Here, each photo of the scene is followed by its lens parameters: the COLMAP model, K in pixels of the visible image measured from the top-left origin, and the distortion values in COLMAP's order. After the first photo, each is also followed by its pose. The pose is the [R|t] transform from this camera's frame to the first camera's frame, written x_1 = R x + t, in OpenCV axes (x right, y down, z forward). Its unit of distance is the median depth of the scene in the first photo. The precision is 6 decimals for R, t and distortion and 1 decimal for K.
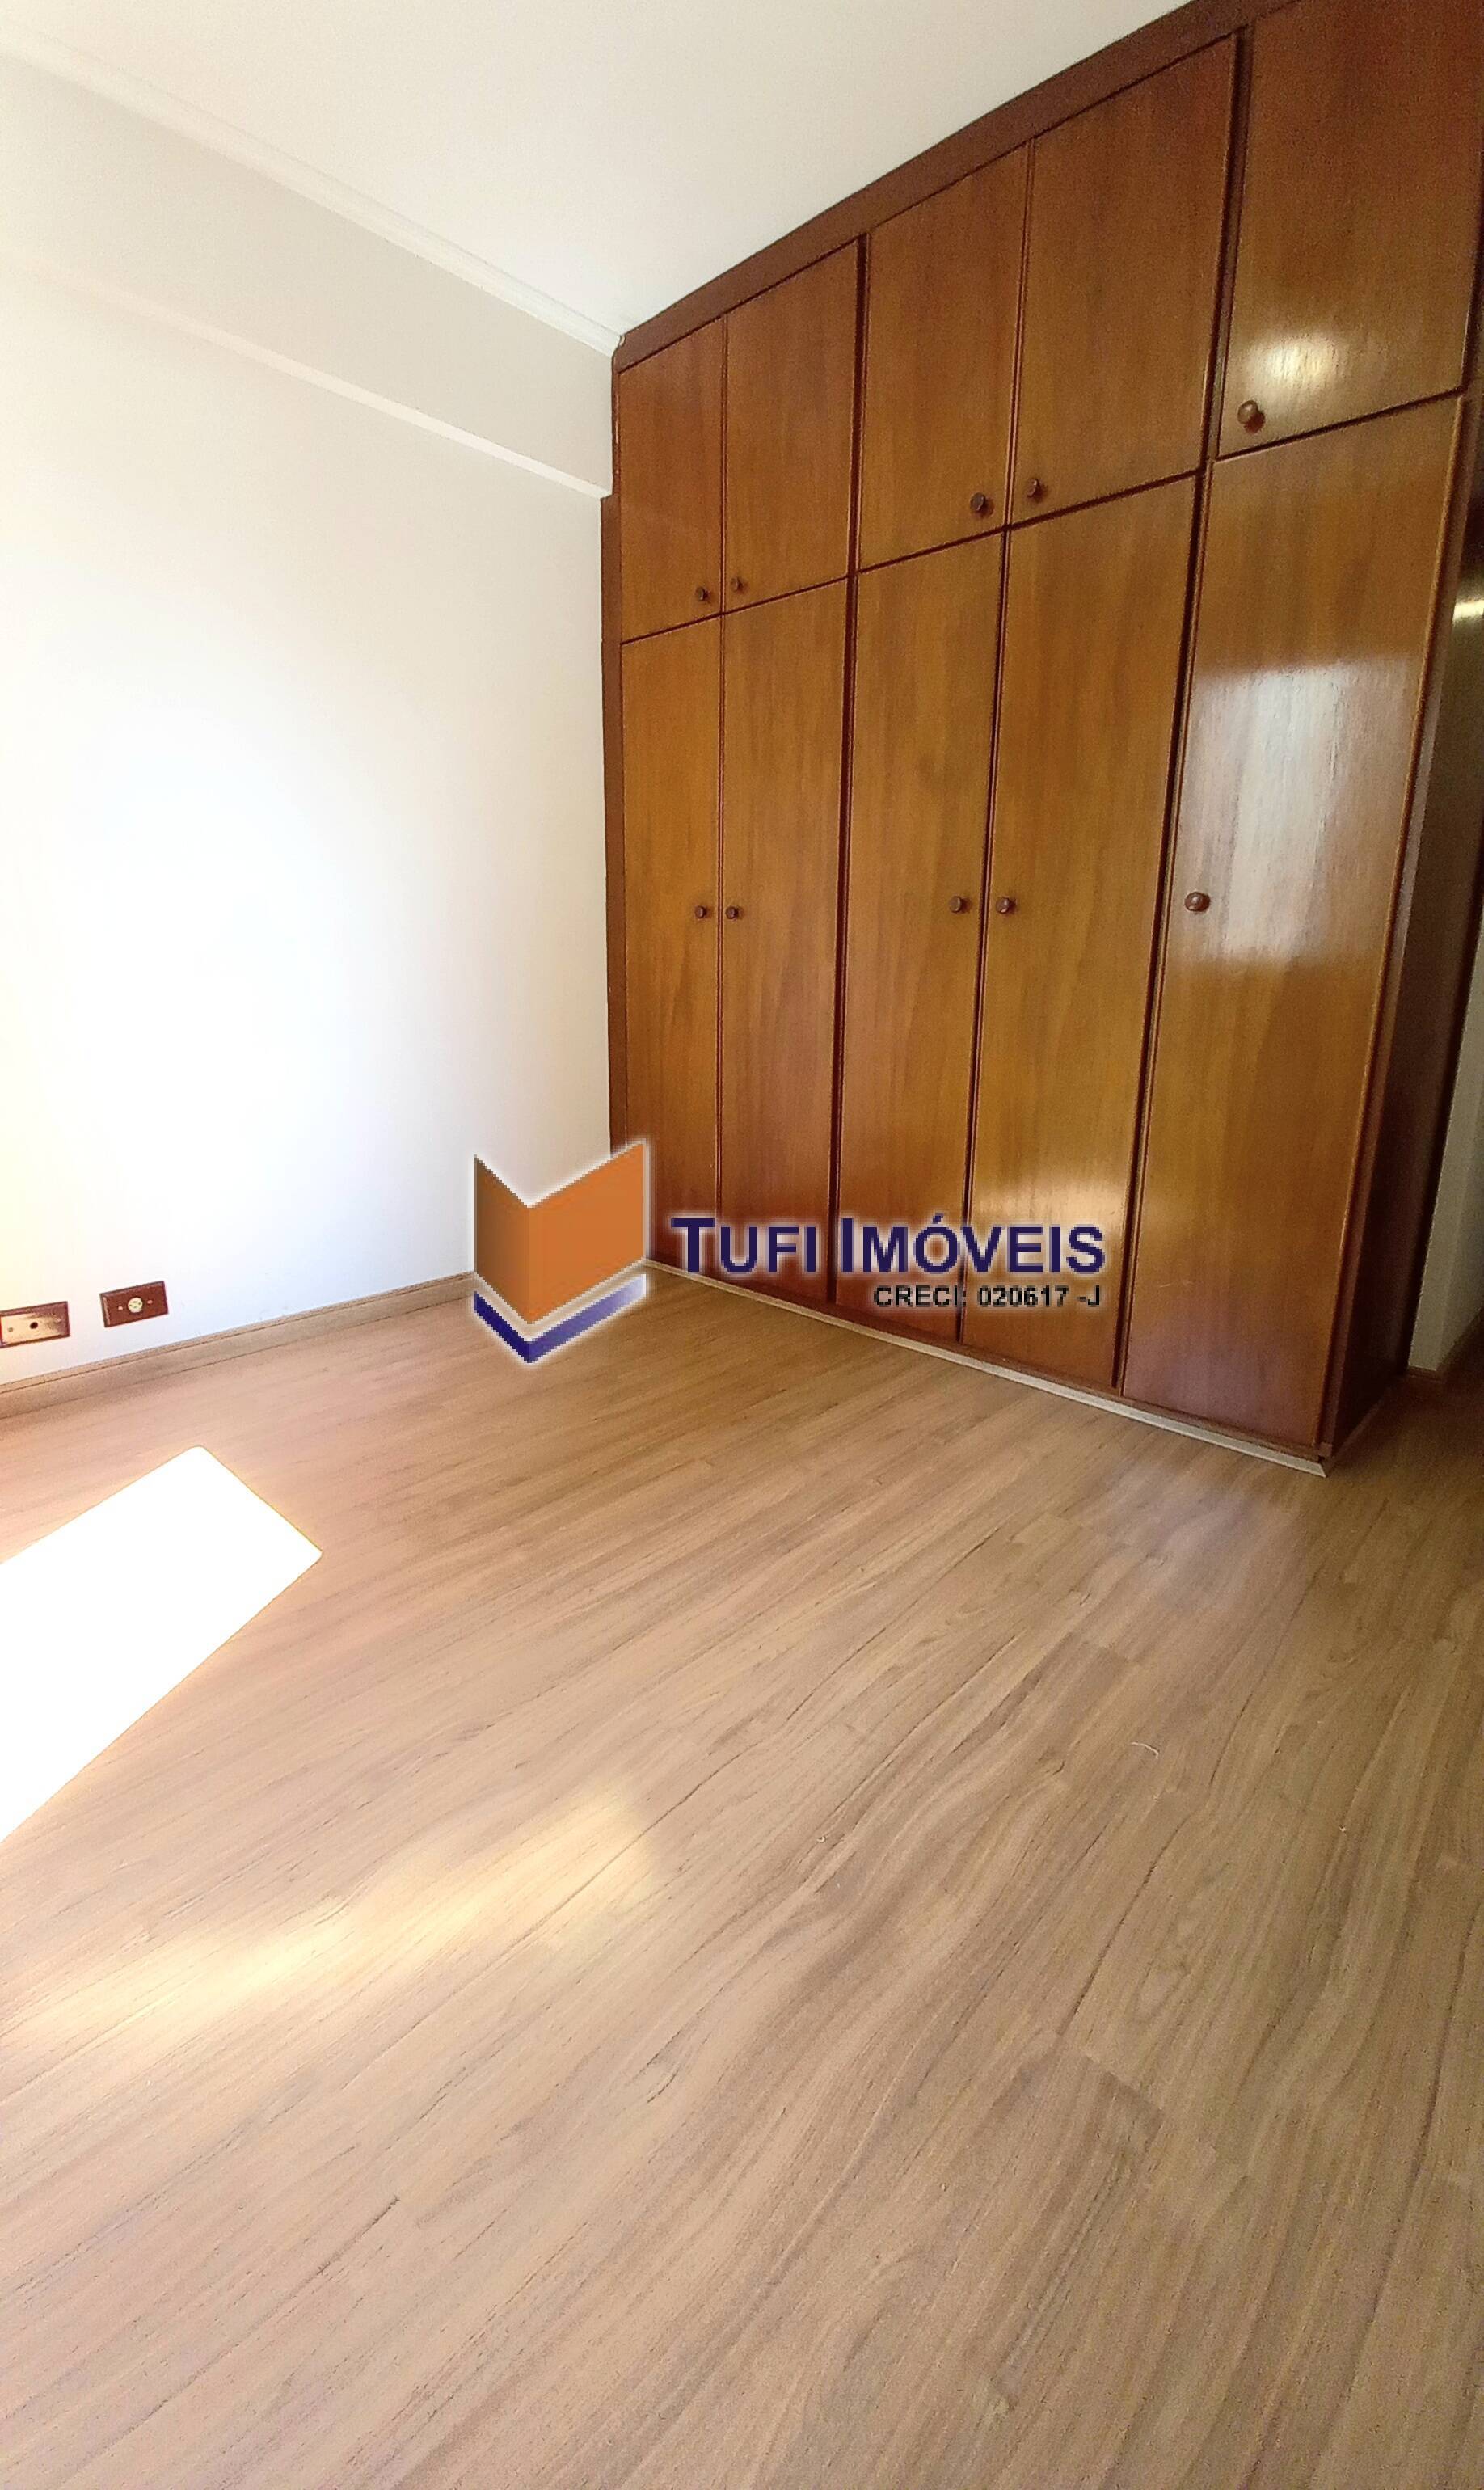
lens RADIAL K [[1039.9, 0, 733.4], [0, 1039.9, 1166.5], [0, 0, 1]] dist [-0.001036, -0.000436]
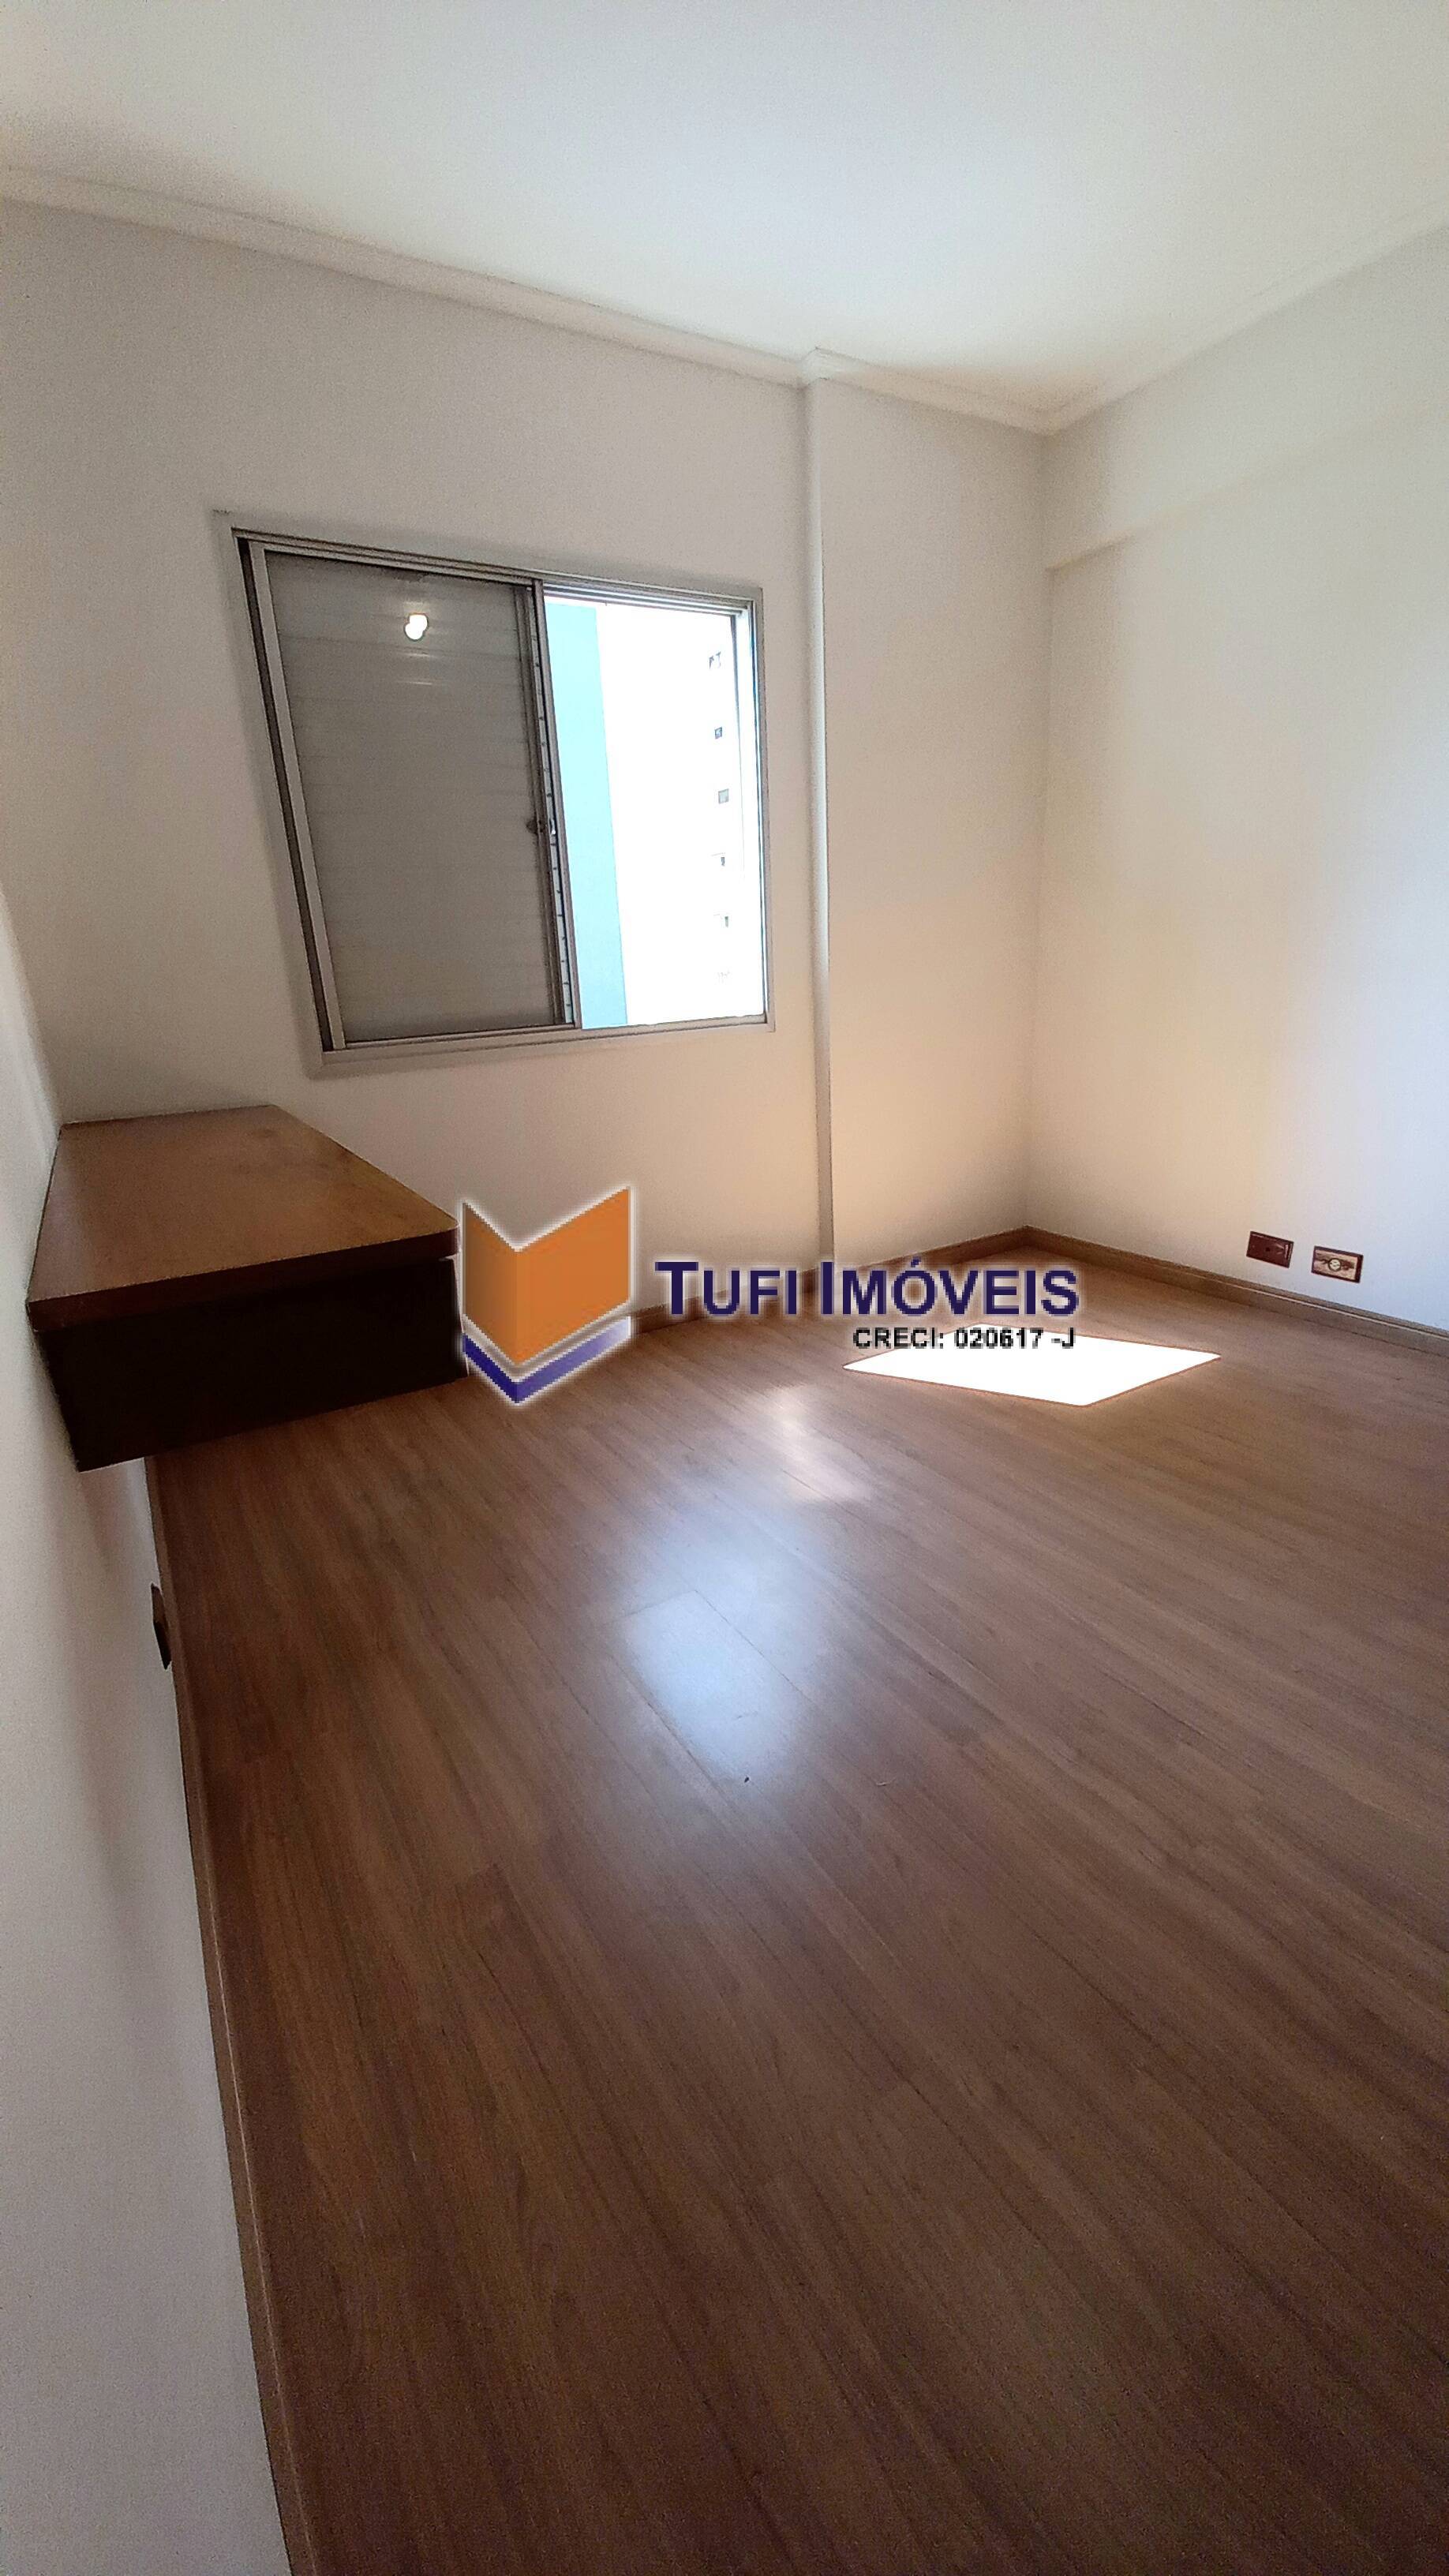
lens RADIAL K [[1005.5, 0, 702.6], [0, 1005.5, 1299.7], [0, 0, 1]] dist [0.015837, -0.014337]
pose [[-0.278190, 0.315257, -0.907316, 0.891213], [-0.140752, 0.921027, 0.363177, -0.192556], [0.950158, 0.228739, -0.211847, 0.631239]]
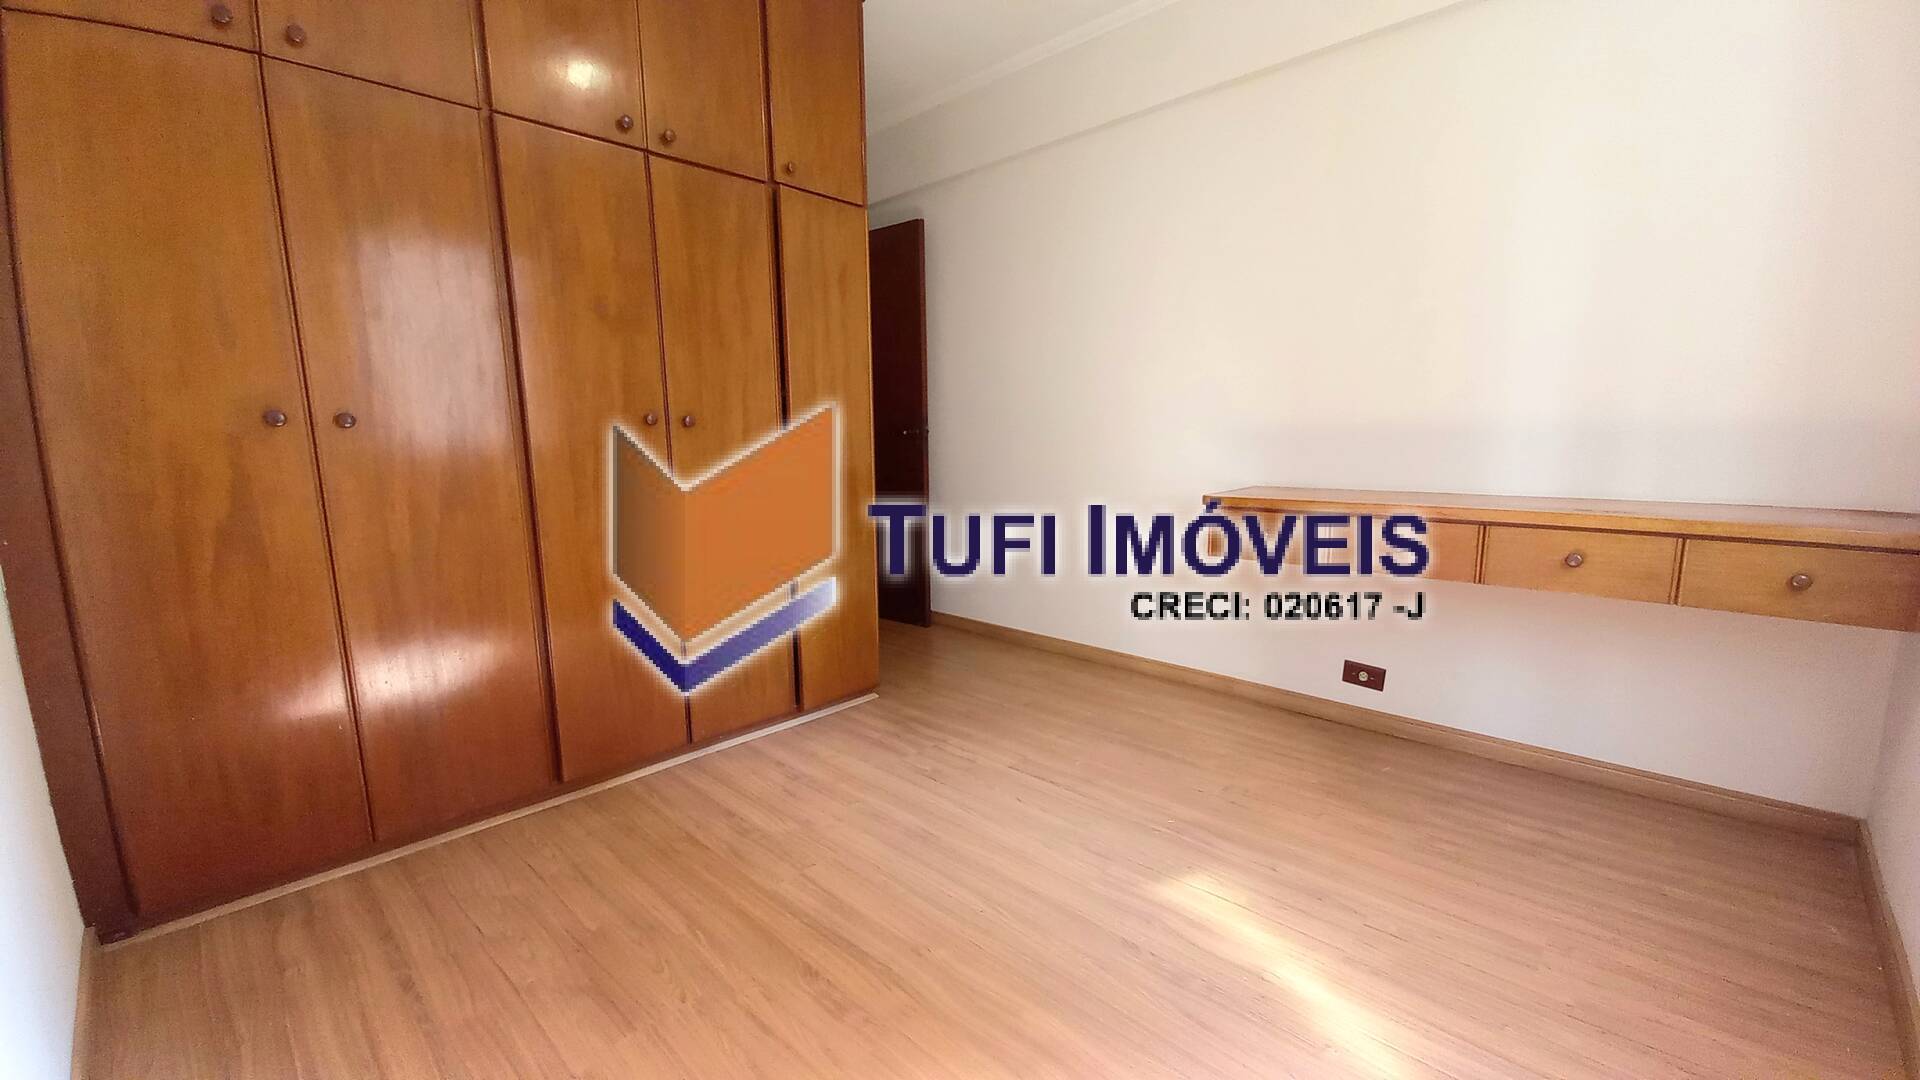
lens RADIAL K [[749.5, 0, 960.0], [0, 749.5, 540.0], [0, 0, 1]] dist [0.015837, -0.014337]
pose [[0.012710, -0.154845, 0.987857, -0.856815], [0.211860, 0.965924, 0.148681, -0.190025], [-0.977217, 0.207398, 0.045083, 0.705009]]
